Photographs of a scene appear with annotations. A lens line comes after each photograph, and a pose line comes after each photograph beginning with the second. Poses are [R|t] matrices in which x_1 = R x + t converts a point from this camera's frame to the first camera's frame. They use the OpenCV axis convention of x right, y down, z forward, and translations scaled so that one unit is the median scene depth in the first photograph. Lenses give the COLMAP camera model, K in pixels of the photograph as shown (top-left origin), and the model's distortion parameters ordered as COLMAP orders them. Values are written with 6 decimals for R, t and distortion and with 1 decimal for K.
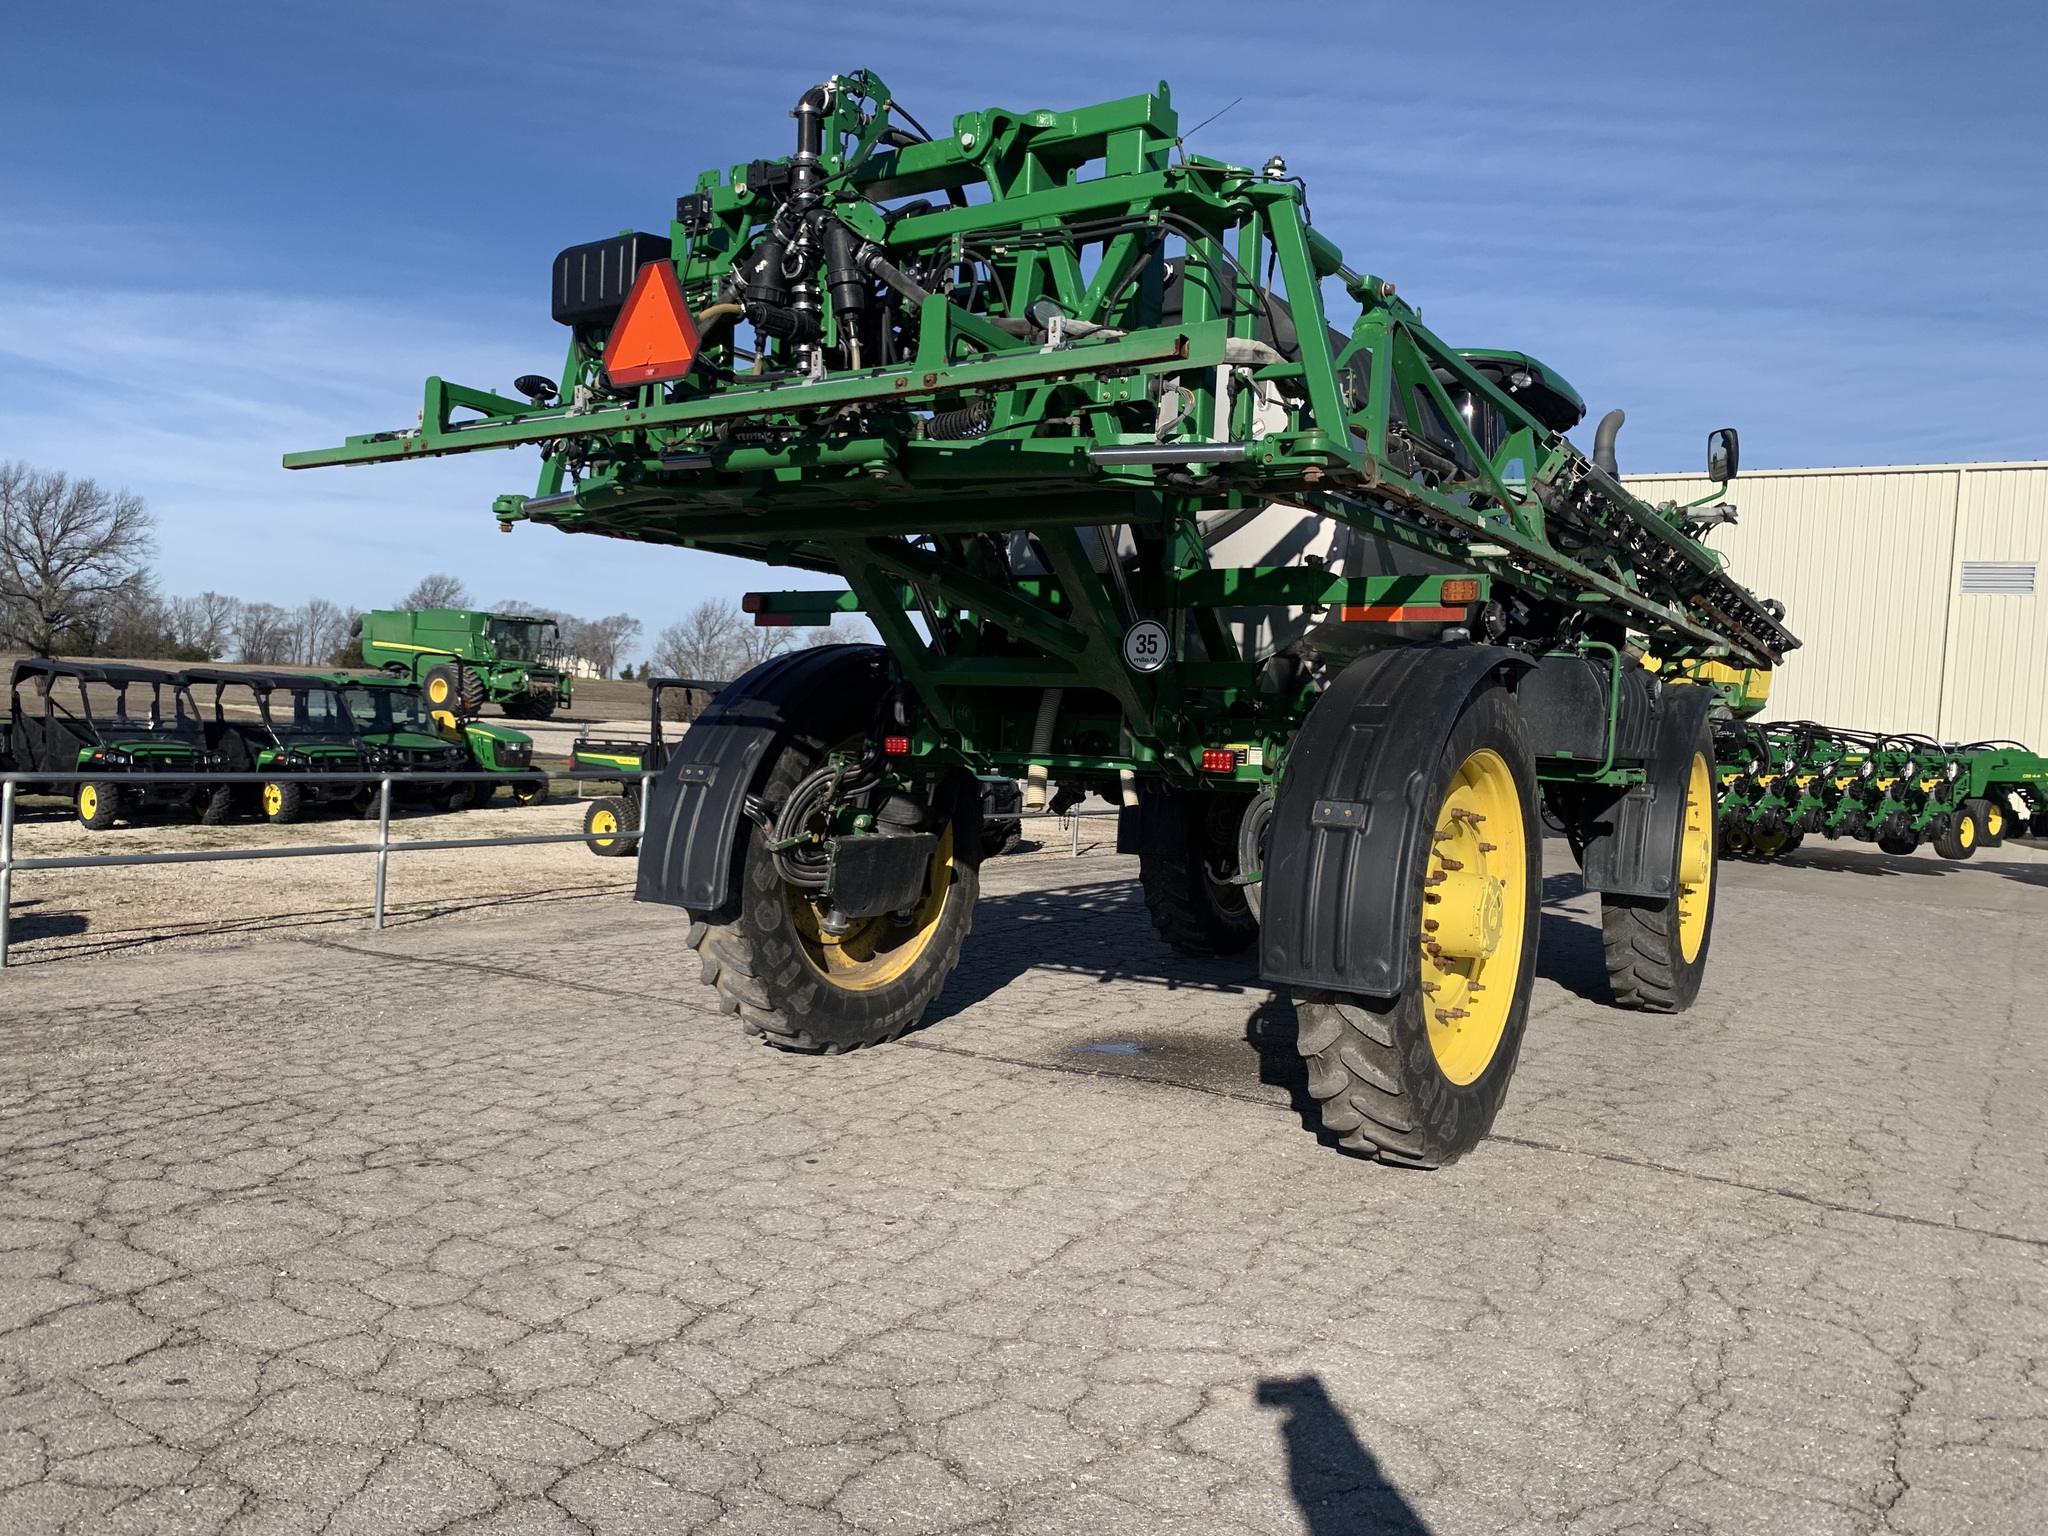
lens RADIAL K [[1564.6, 0, 1034.7], [0, 1564.6, 776.0], [0, 0, 1]] dist [0.026682, -0.037703]
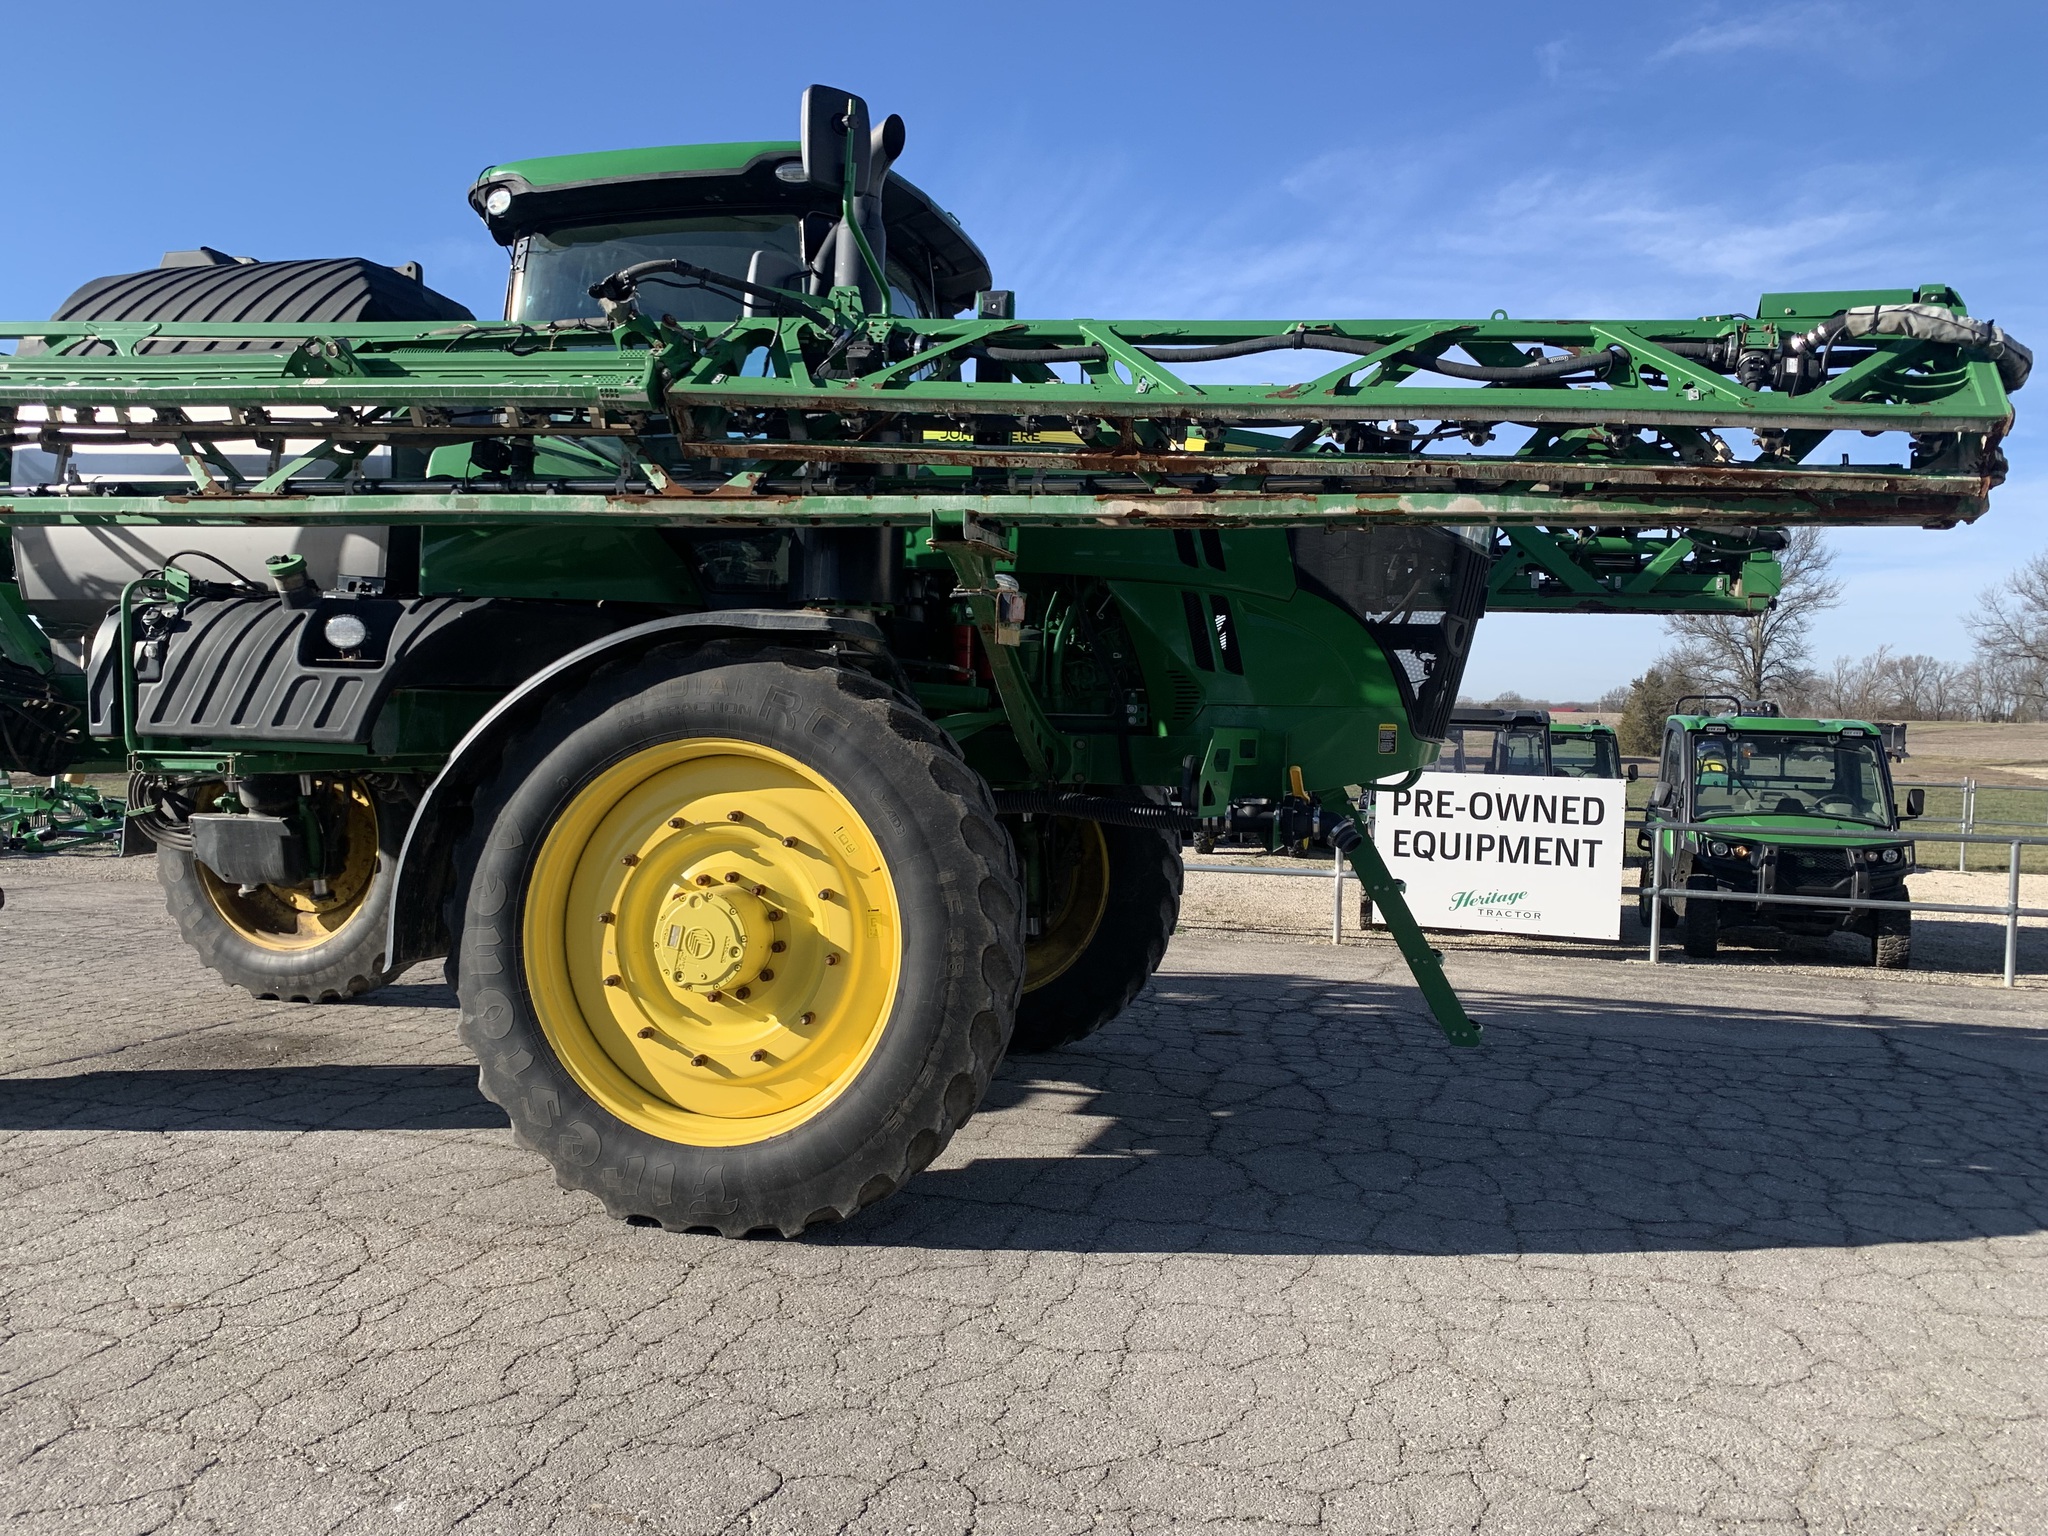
lens RADIAL K [[1568.3, 0, 1018.6], [0, 1568.3, 751.0], [0, 0, 1]] dist [0.026661, -0.033516]
pose [[0.293337, -0.018119, -0.955837, 1.607163], [-0.045211, 0.998439, -0.032801, 0.001544], [0.954939, 0.052836, 0.292060, 1.600496]]
